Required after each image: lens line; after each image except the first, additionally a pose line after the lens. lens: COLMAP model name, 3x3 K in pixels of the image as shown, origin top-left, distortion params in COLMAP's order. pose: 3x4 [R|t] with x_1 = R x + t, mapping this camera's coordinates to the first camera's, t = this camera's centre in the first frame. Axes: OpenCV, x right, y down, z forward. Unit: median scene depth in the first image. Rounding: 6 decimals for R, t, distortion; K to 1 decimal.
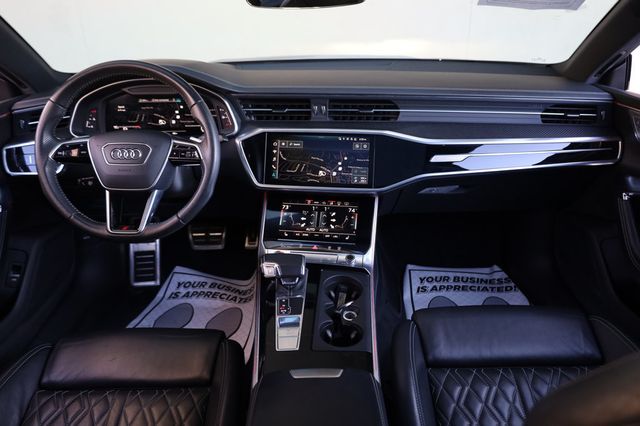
lens RADIAL K [[480.4, 0, 320.0], [0, 480.4, 213.0], [0, 0, 1]] dist [0.000284, -0.002642]
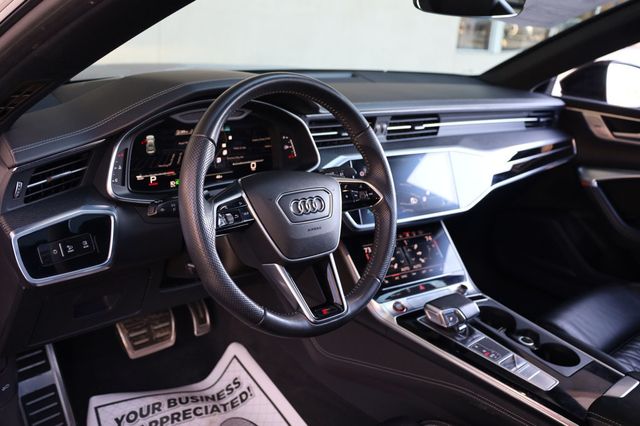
lens RADIAL K [[605.8, 0, 320.0], [0, 605.8, 213.0], [0, 0, 1]] dist [0.001520, 0.002210]
pose [[0.742020, -0.151110, 0.653124, -0.800365], [0.199499, 0.979898, 0.000062, -0.090957], [-0.640005, 0.130251, 0.757251, 0.277114]]
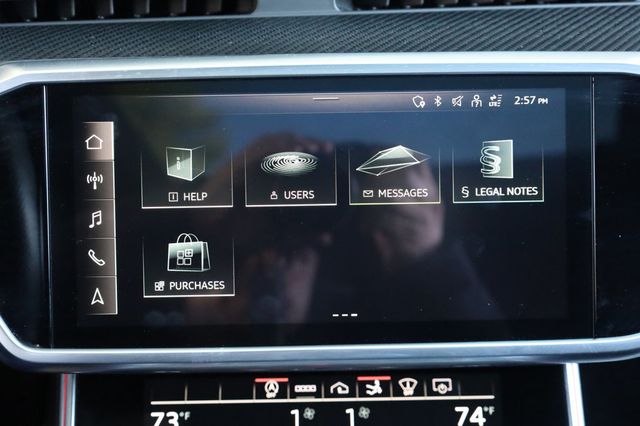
lens RADIAL K [[881.5, 0, 320.0], [0, 881.5, 213.0], [0, 0, 1]] dist [0.012569, -0.034502]
pose [[0.987155, -0.072058, 0.142590, -0.053650], [0.065456, 0.996578, 0.050469, -0.123971], [-0.145738, -0.040487, 0.988494, 0.609500]]
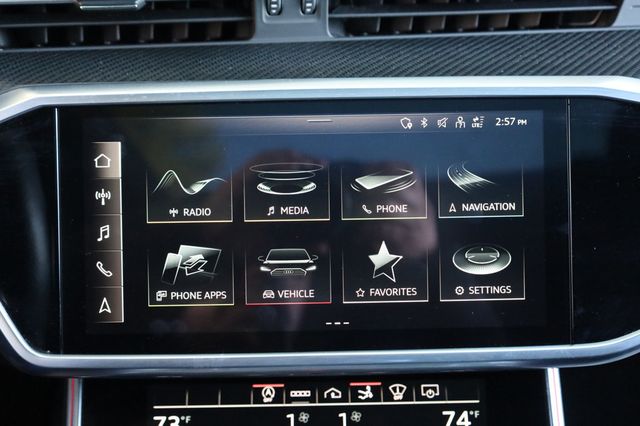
lens RADIAL K [[883.9, 0, 318.1], [0, 883.9, 202.1], [0, 0, 1]] dist [-0.003733, -0.003511]
pose [[0.986572, -0.069211, 0.147935, -0.056658], [0.066082, 0.997476, 0.025966, -0.126507], [-0.149359, -0.015841, 0.988656, 0.585193]]
